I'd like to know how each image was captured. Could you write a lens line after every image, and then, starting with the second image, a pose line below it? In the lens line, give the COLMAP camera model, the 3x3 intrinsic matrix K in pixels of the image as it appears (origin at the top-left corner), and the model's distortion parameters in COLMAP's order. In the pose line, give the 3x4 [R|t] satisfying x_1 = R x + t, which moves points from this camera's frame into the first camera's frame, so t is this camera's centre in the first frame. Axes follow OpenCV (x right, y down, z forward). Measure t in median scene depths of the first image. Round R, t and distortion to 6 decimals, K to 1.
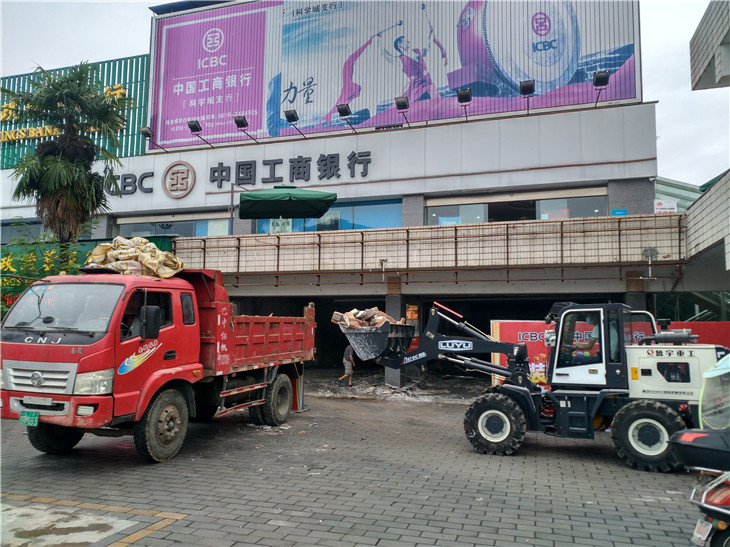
lens RADIAL K [[563.9, 0, 362.5], [0, 563.9, 276.0], [0, 0, 1]] dist [-0.002138, -0.006052]
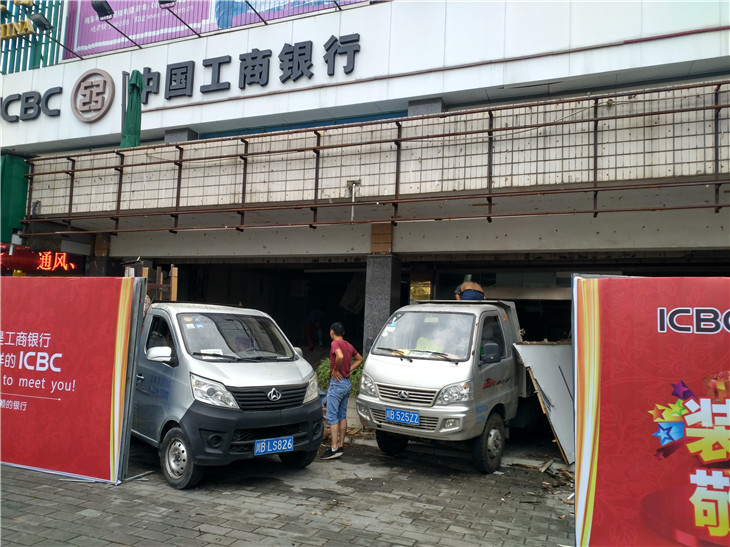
lens RADIAL K [[563.9, 0, 366.4], [0, 563.9, 272.4], [0, 0, 1]] dist [-0.002138, -0.006052]
pose [[0.997532, 0.017952, -0.067882, 0.073513], [-0.018127, 0.999834, -0.001949, 0.049943], [0.067836, 0.003175, 0.997691, 0.390738]]
